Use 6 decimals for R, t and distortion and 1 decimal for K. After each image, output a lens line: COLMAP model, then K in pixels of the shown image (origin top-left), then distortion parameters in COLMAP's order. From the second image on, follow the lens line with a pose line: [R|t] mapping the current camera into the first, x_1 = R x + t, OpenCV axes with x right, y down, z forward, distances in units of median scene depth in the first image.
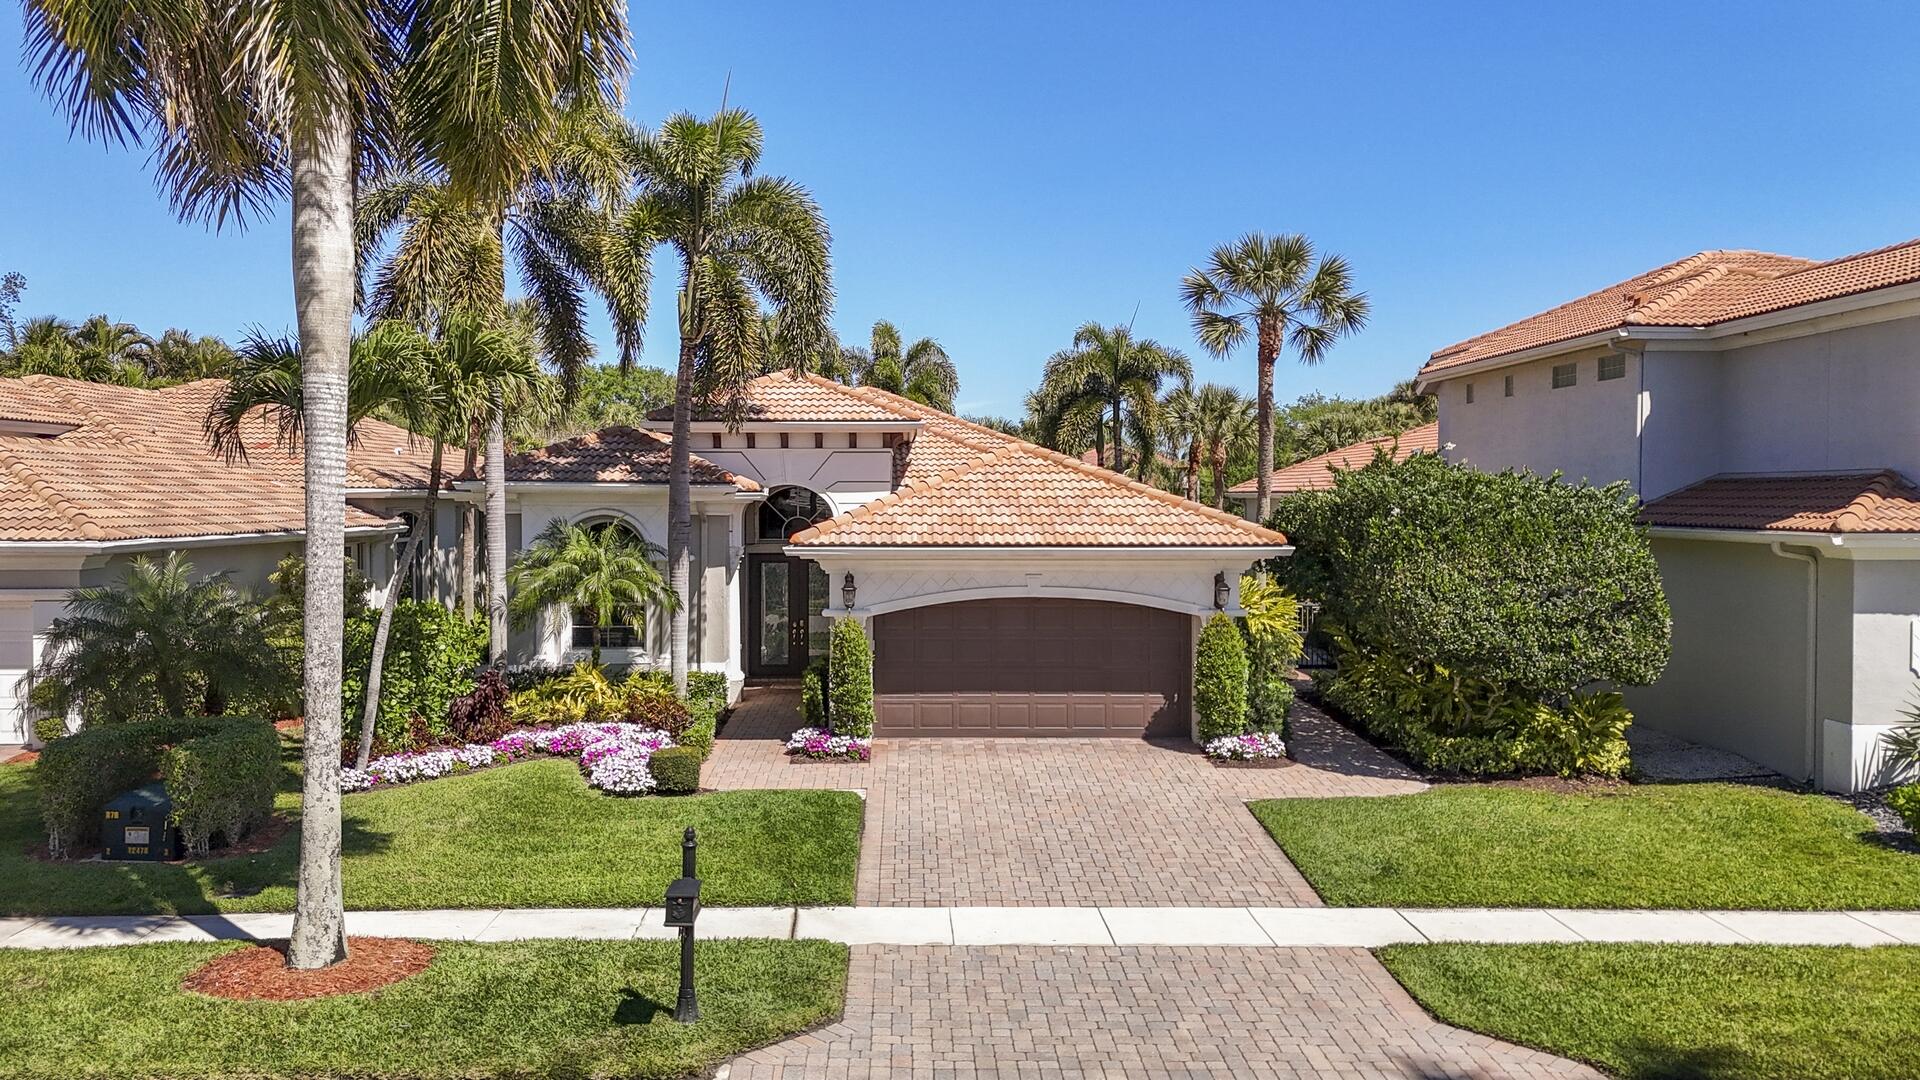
lens RADIAL K [[1402.3, 0, 960.7], [0, 1402.3, 530.7], [0, 0, 1]] dist [0.059622, -0.047868]
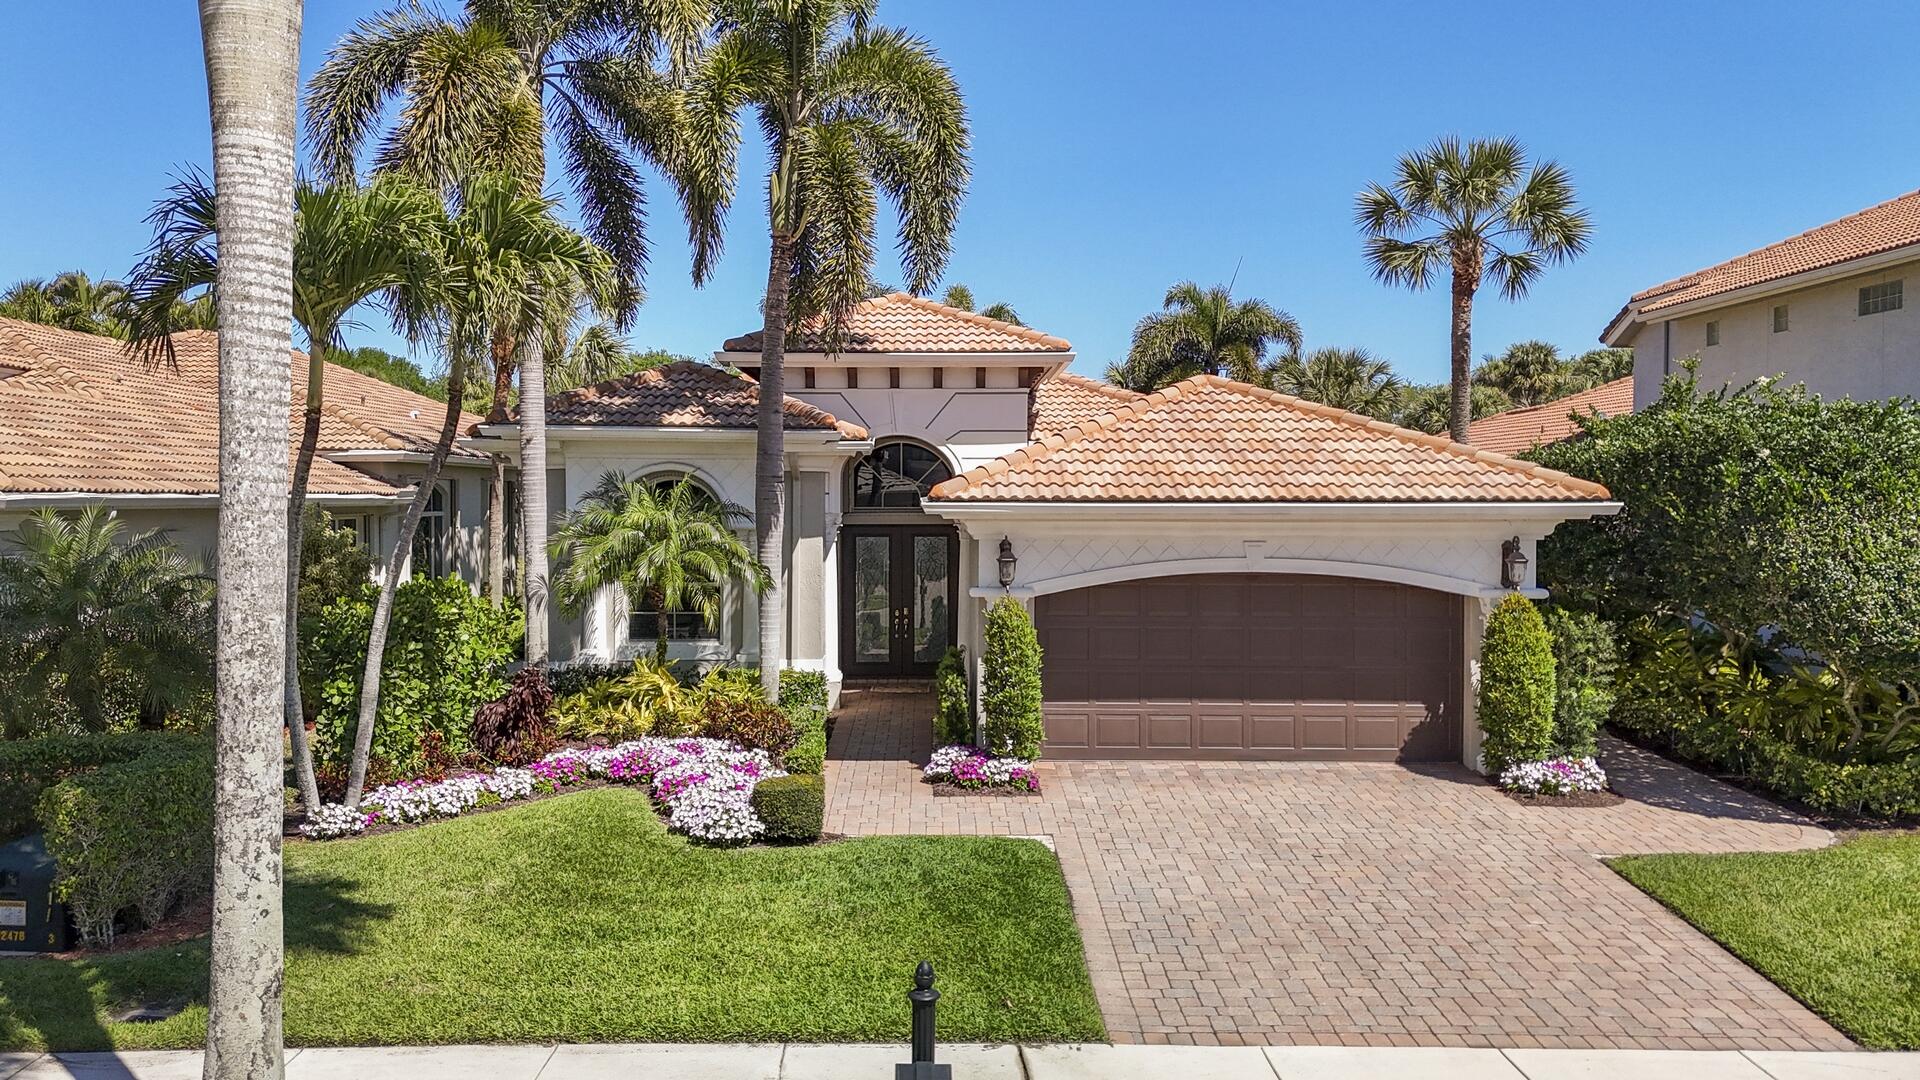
lens RADIAL K [[1402.3, 0, 957.2], [0, 1402.3, 534.7], [0, 0, 1]] dist [0.059622, -0.047868]
pose [[0.999853, 0.000746, -0.017127, -0.094101], [-0.000711, 0.999998, 0.002051, 0.026934], [0.017129, -0.002039, 0.999851, 0.259395]]
